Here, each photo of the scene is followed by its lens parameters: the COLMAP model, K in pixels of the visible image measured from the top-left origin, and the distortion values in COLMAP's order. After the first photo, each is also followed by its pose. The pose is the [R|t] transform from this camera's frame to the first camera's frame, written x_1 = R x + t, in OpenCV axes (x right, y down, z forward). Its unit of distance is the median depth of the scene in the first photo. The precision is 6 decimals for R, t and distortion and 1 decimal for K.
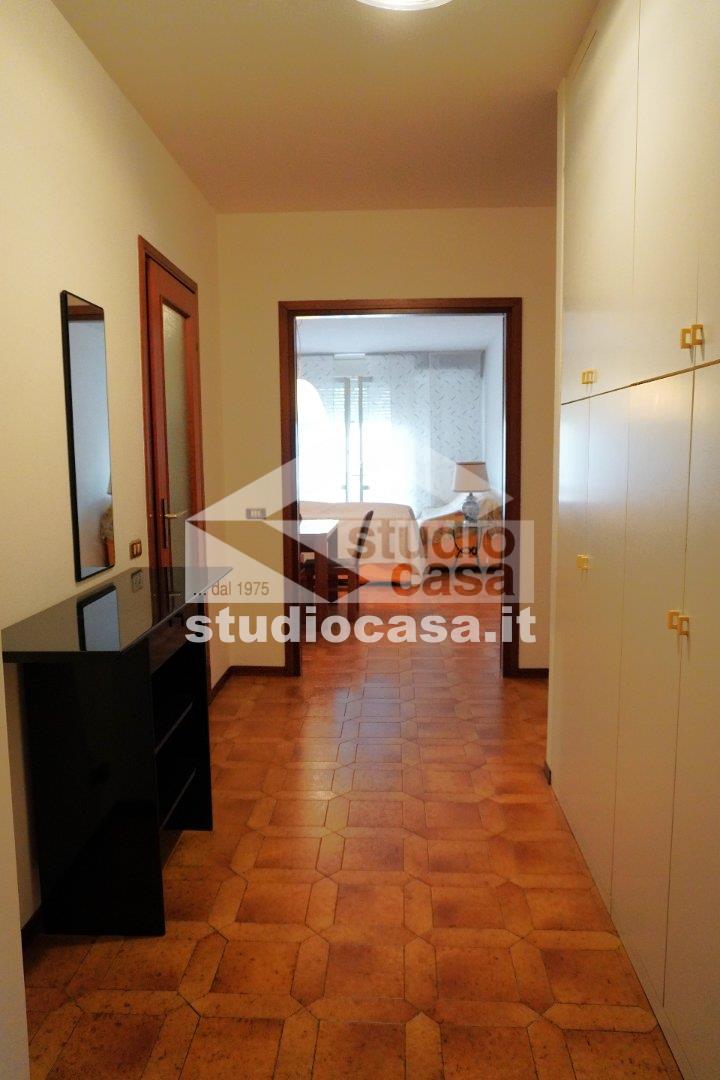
lens RADIAL K [[729.6, 0, 358.8], [0, 729.6, 539.6], [0, 0, 1]] dist [-0.028991, -0.002607]
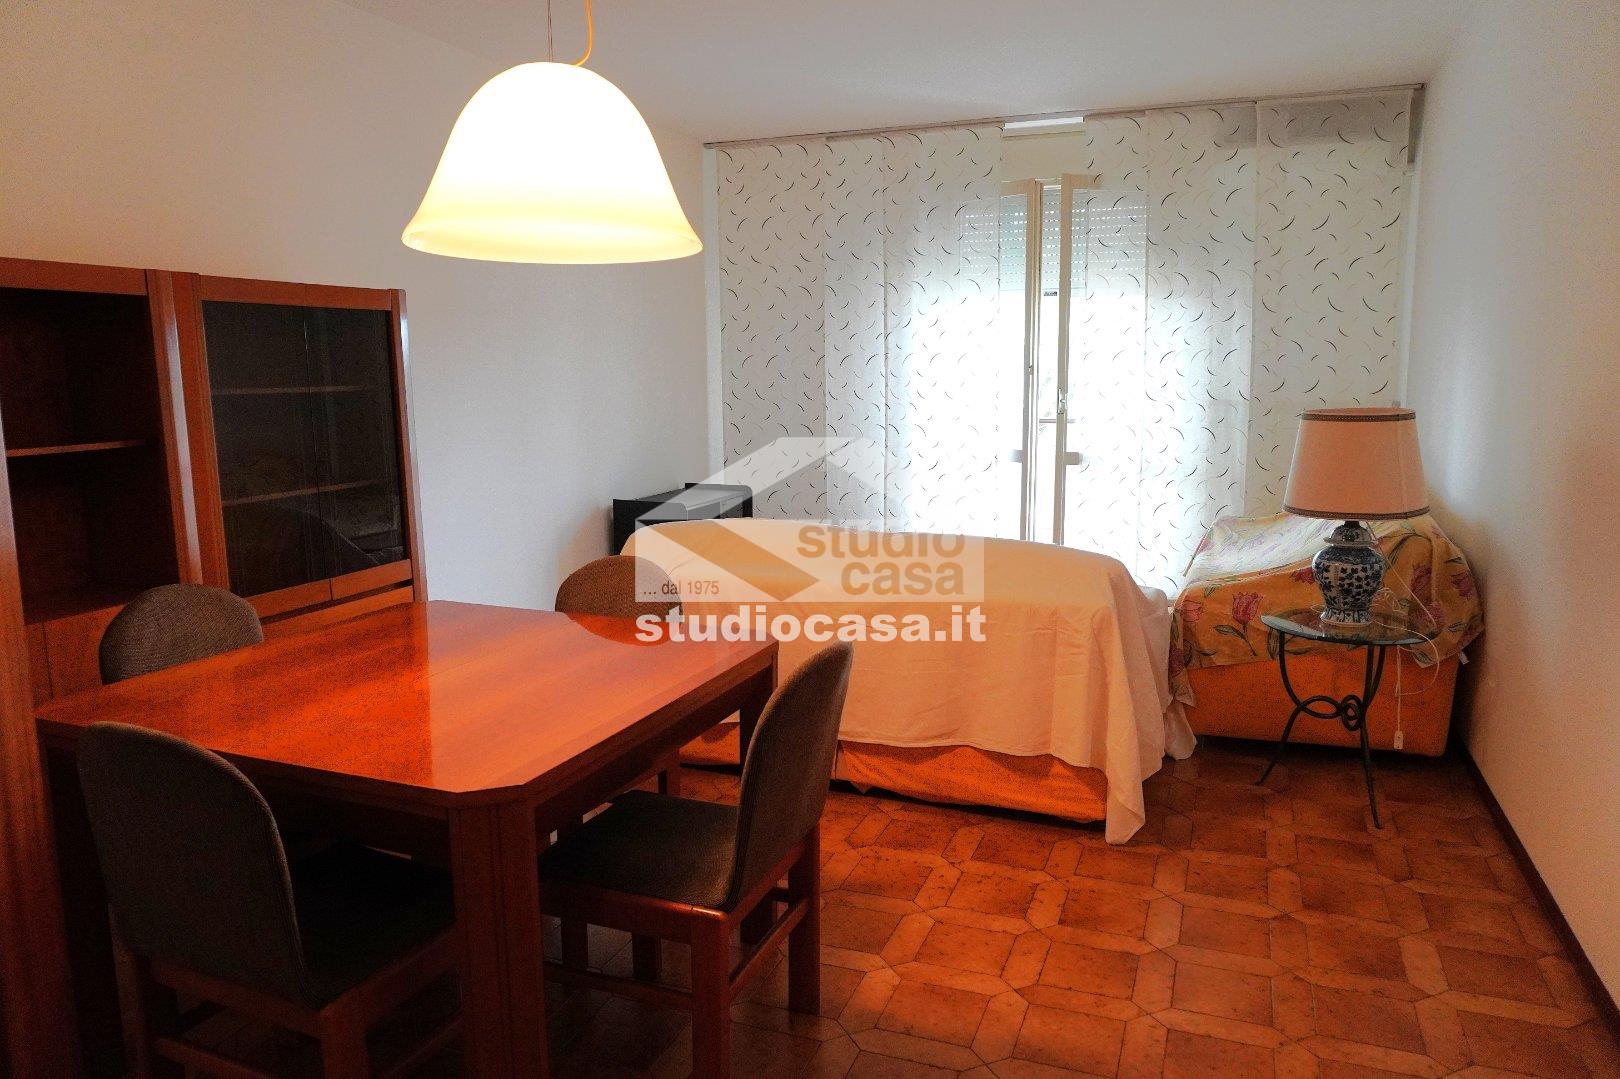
lens RADIAL K [[1094.5, 0, 812.4], [0, 1094.5, 538.0], [0, 0, 1]] dist [-0.028991, -0.002607]
pose [[0.948645, 0.056367, -0.311279, 0.065223], [-0.045544, 0.998082, 0.041936, -0.048162], [0.313046, -0.025606, 0.949393, 0.399881]]
